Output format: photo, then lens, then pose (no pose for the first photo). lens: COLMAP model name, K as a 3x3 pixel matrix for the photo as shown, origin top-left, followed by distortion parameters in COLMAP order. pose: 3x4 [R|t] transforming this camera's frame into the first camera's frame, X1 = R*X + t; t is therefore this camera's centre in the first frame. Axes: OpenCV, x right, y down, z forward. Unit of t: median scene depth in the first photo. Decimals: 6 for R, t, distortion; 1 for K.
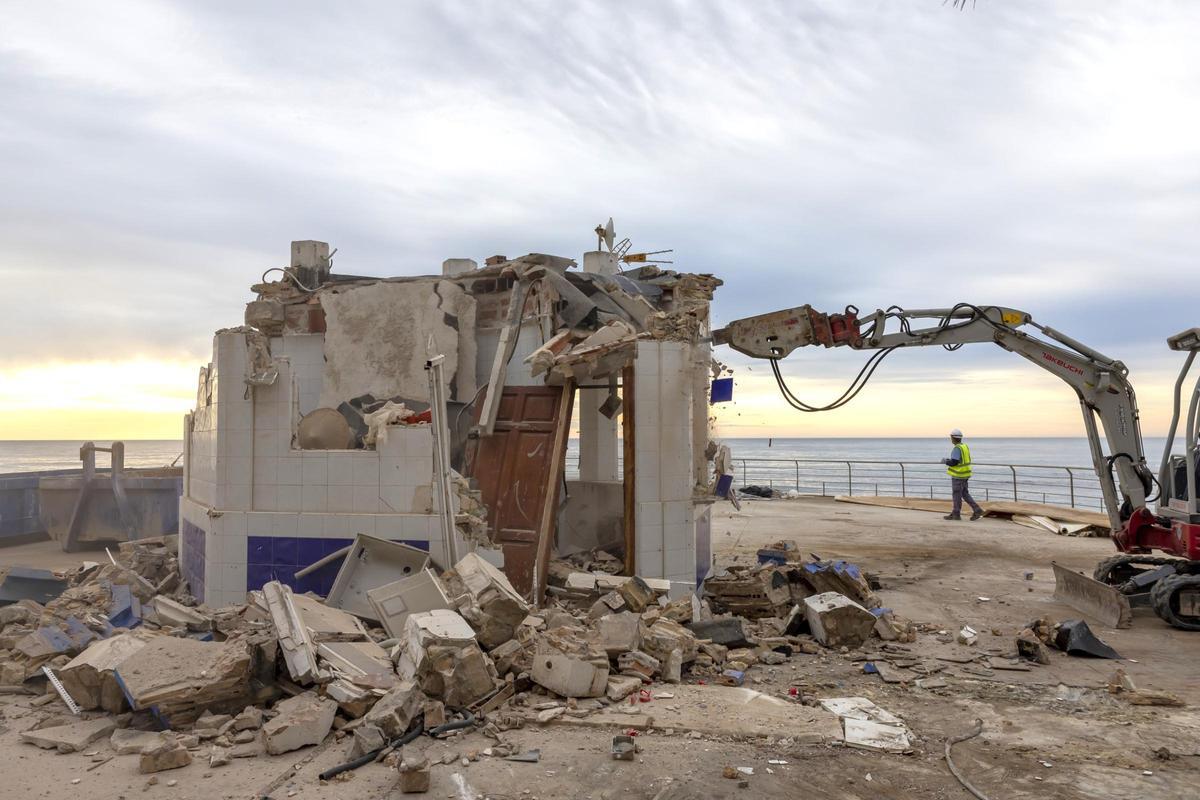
lens RADIAL K [[886.0, 0, 600.0], [0, 886.0, 400.0], [0, 0, 1]] dist [0.002138, 0.003187]
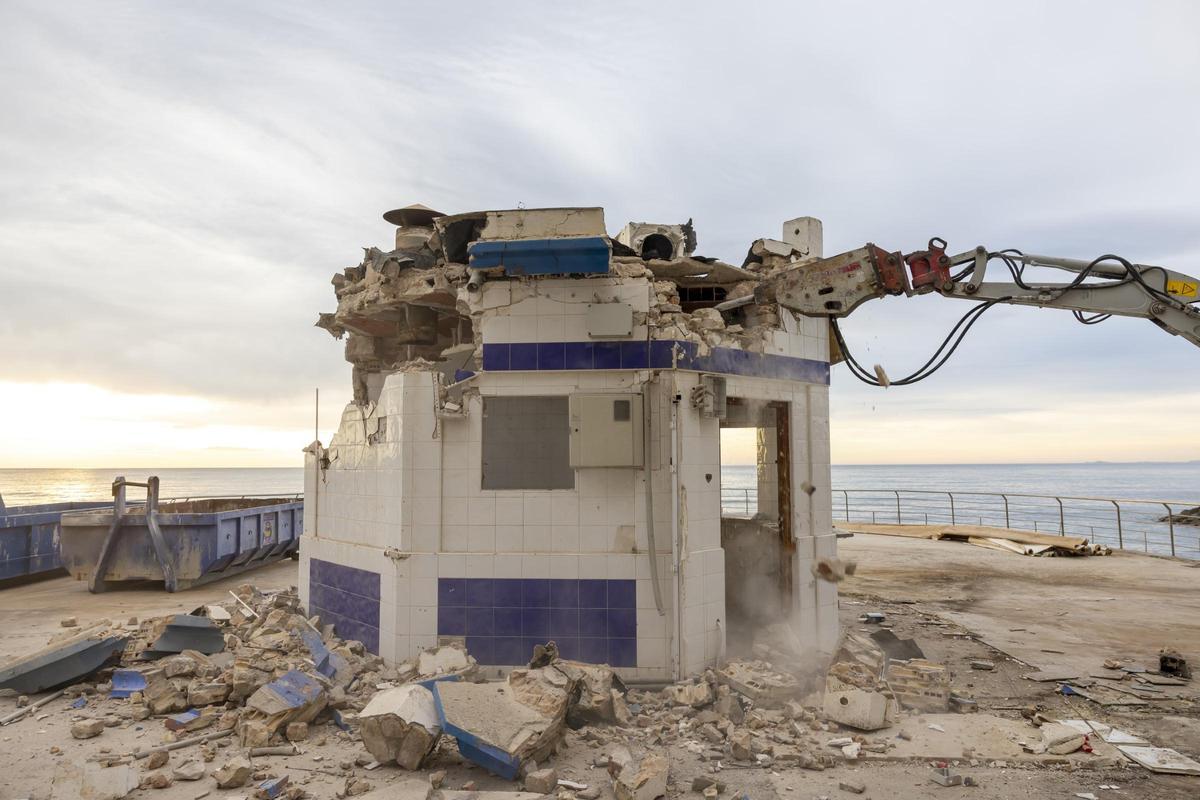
lens RADIAL K [[834.8, 0, 600.0], [0, 834.8, 400.0], [0, 0, 1]] dist [-0.000657, 0.004273]
pose [[0.989130, 0.009887, 0.146712, -0.265846], [-0.004923, 0.999404, -0.034158, -0.009511], [-0.146963, 0.033065, 0.988589, 0.038573]]
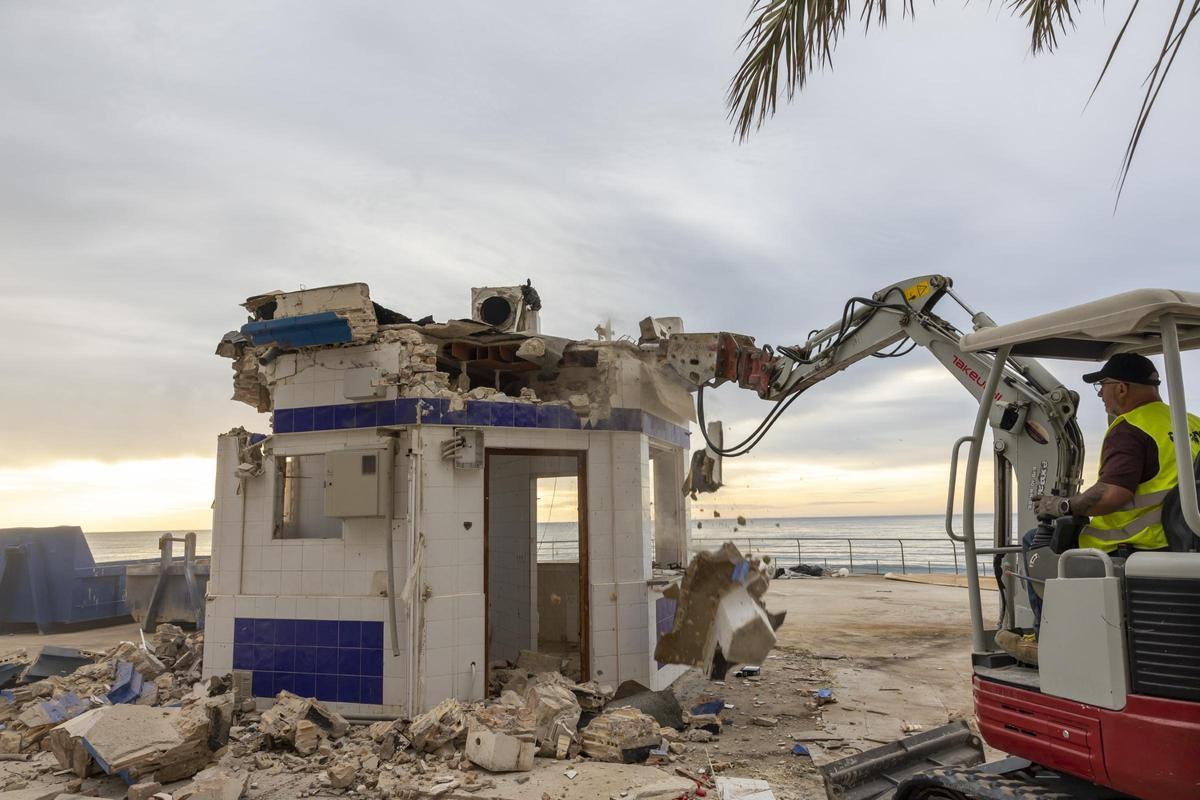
lens RADIAL K [[834.8, 0, 600.0], [0, 834.8, 400.0], [0, 0, 1]] dist [-0.000657, 0.004273]
pose [[0.992465, -0.034933, -0.117441, 0.142241], [0.023036, 0.994602, -0.101177, -0.001655], [0.120341, 0.097710, 0.987912, -0.007509]]
